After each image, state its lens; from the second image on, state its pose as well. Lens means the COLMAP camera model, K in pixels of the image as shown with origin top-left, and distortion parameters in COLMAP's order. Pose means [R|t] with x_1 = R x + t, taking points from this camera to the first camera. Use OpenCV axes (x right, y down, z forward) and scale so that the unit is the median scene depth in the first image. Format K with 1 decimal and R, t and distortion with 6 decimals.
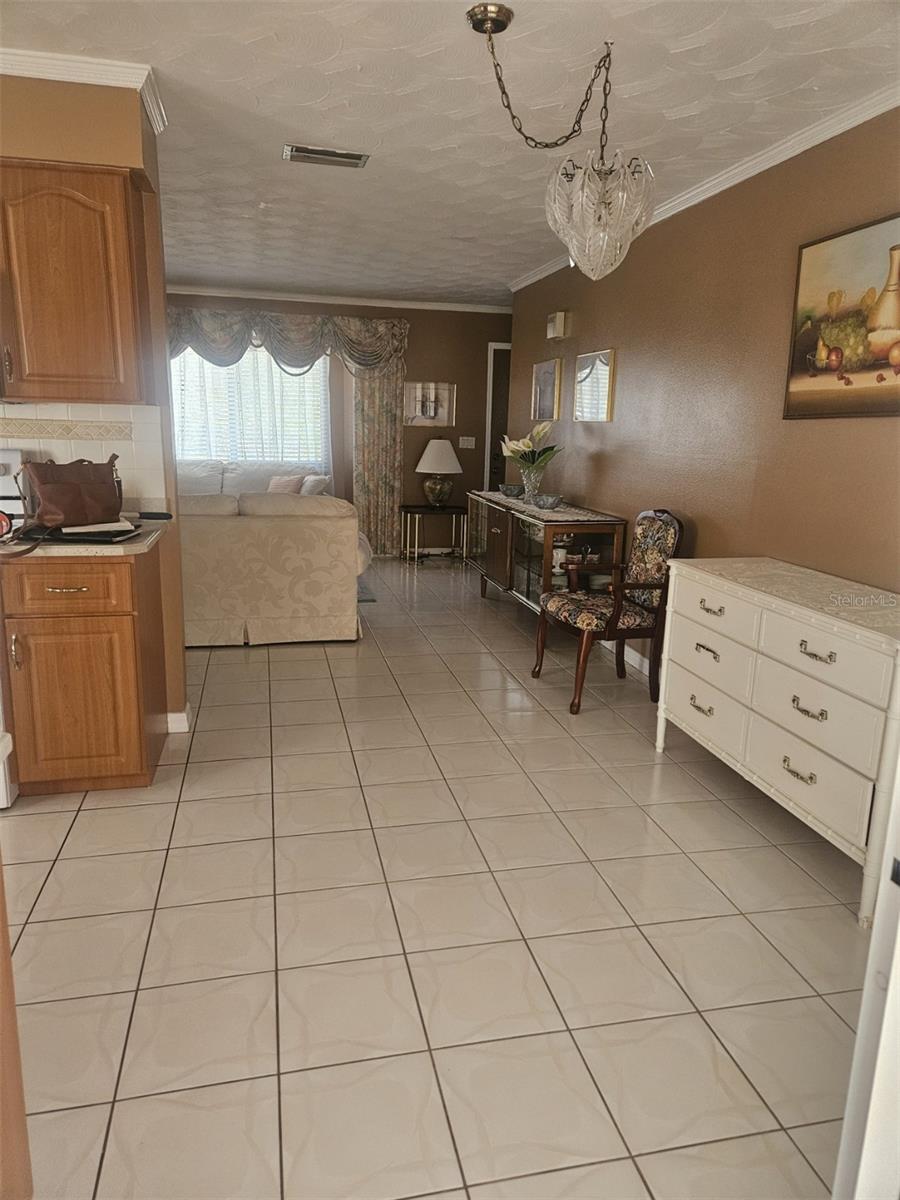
lens RADIAL K [[796.7, 0, 437.6], [0, 796.7, 600.1], [0, 0, 1]] dist [0.057810, -0.030047]
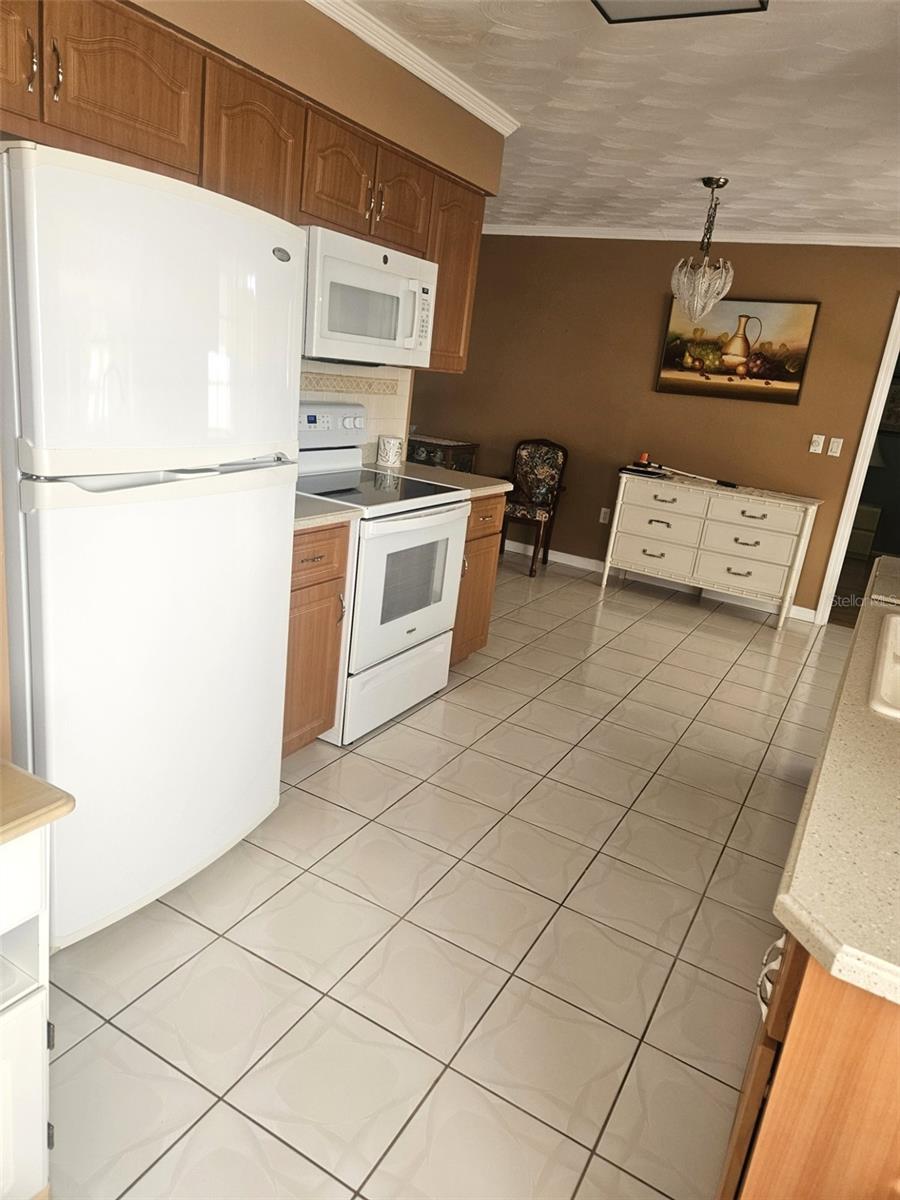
lens RADIAL K [[796.7, 0, 448.2], [0, 796.7, 592.1], [0, 0, 1]] dist [0.057810, -0.030047]
pose [[0.667628, -0.145749, 0.730089, -1.355854], [0.062513, 0.988162, 0.140103, -0.067250], [-0.741866, -0.047897, 0.668836, 0.135651]]
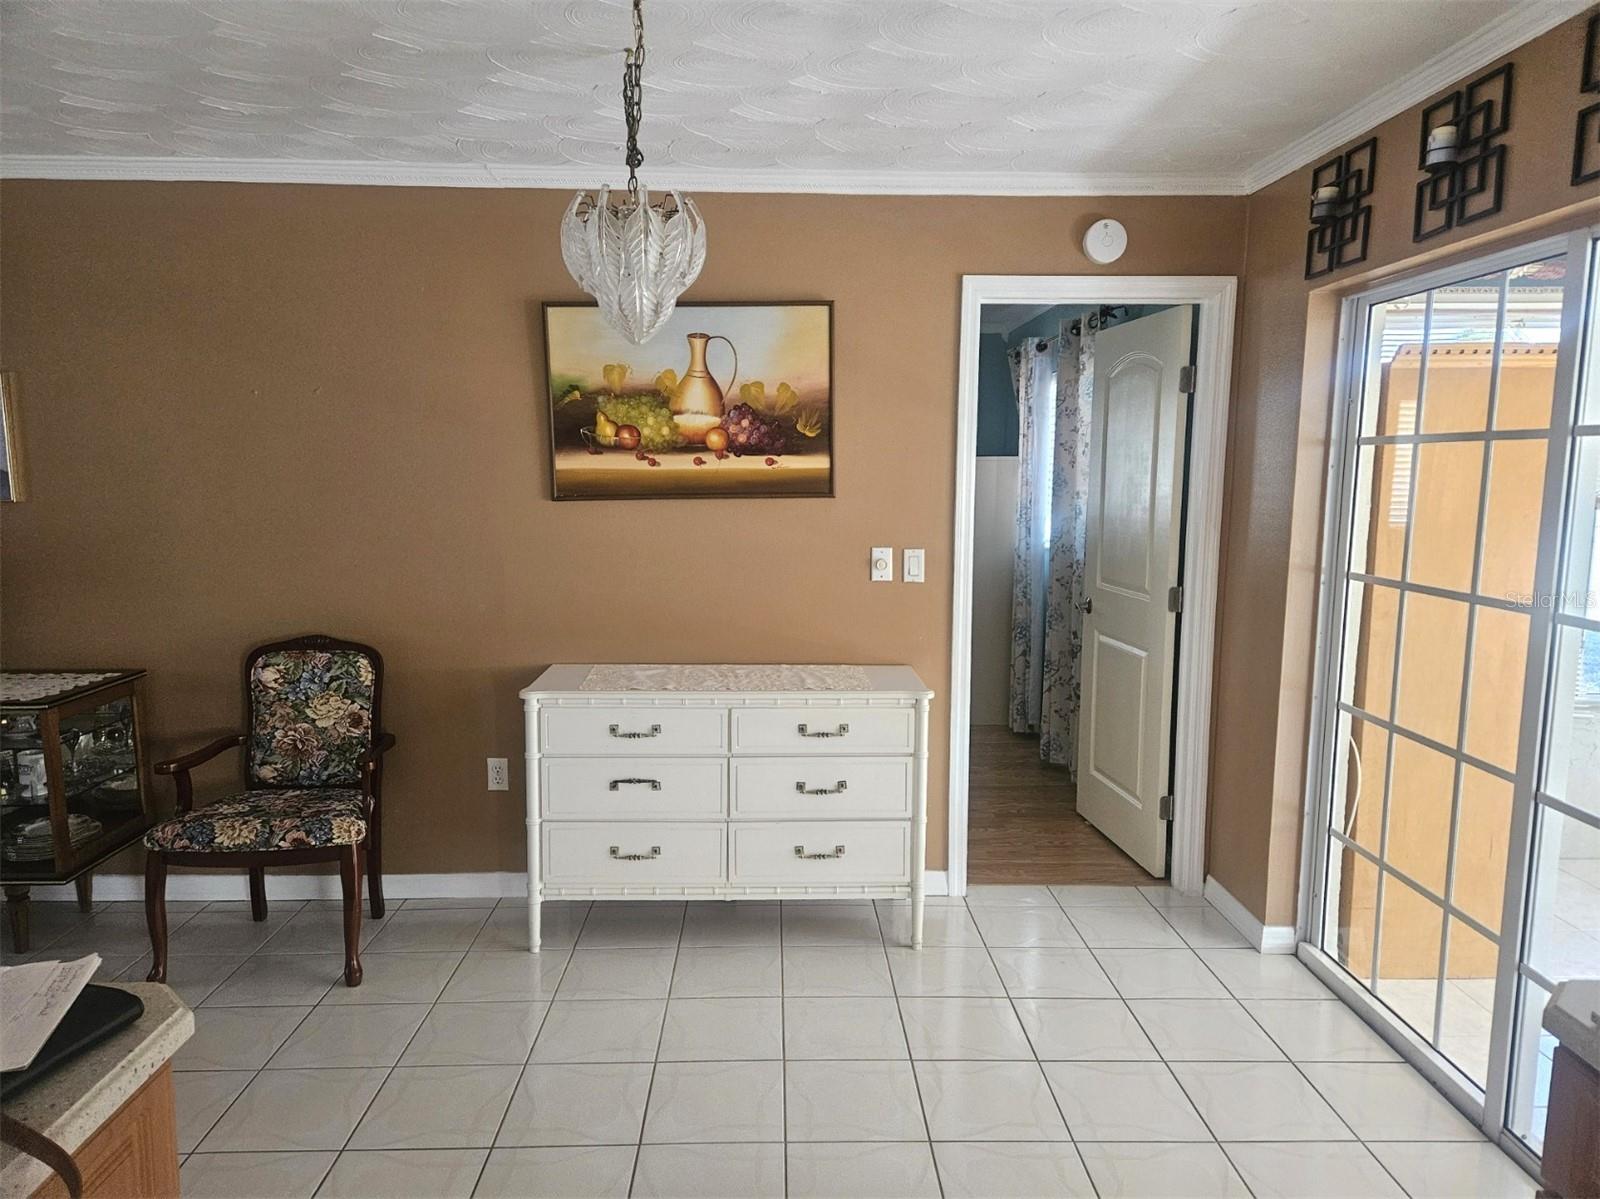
lens RADIAL K [[1062.2, 0, 809.5], [0, 1062.2, 614.7], [0, 0, 1]] dist [0.057810, -0.030047]
pose [[0.177891, -0.151426, 0.972330, -0.673384], [0.217071, 0.969788, 0.111316, -0.189200], [-0.959810, 0.191263, 0.205387, 0.581963]]
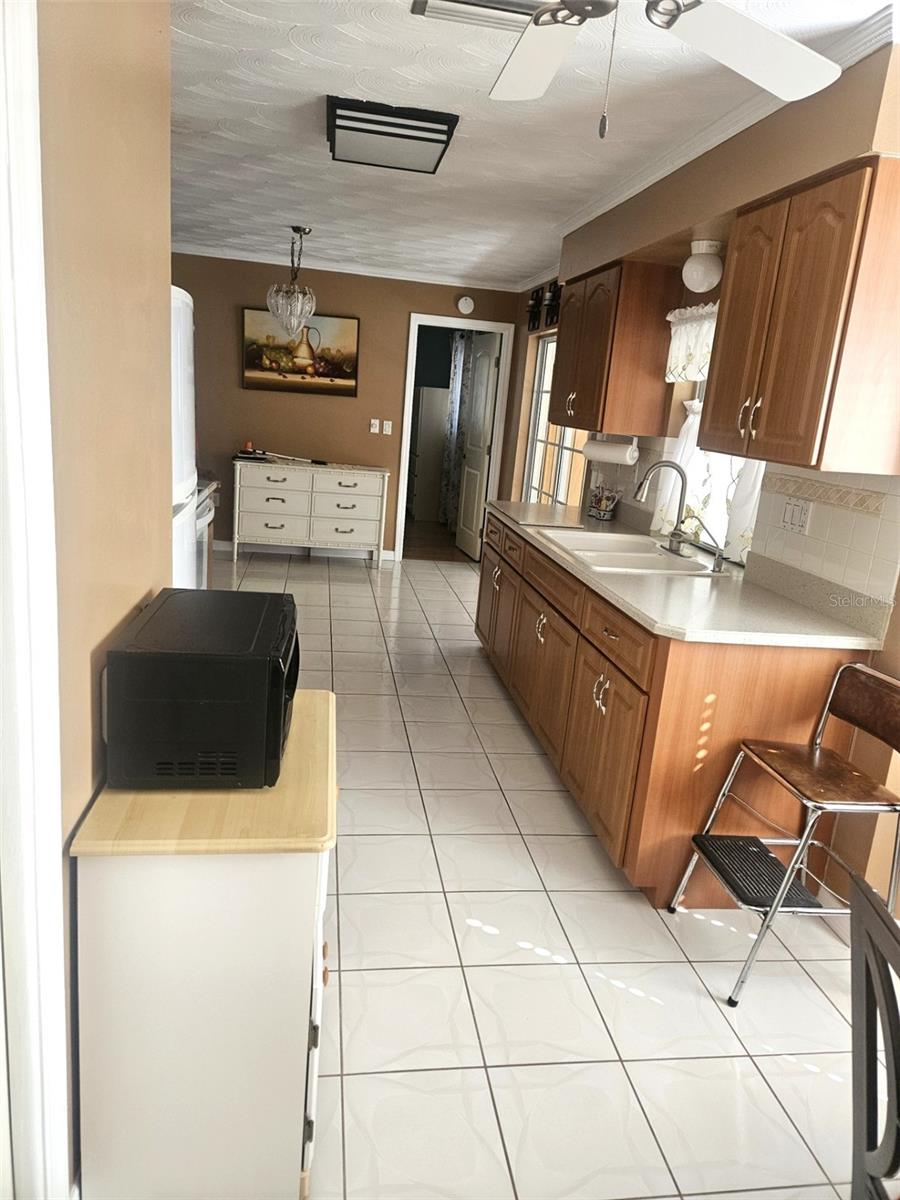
lens RADIAL K [[796.7, 0, 450.2], [0, 796.7, 595.4], [0, 0, 1]] dist [0.057810, -0.030047]
pose [[0.057590, -0.251112, 0.966243, -1.833197], [0.139099, 0.960428, 0.241310, -0.148211], [-0.988603, 0.120506, 0.090240, 0.371387]]
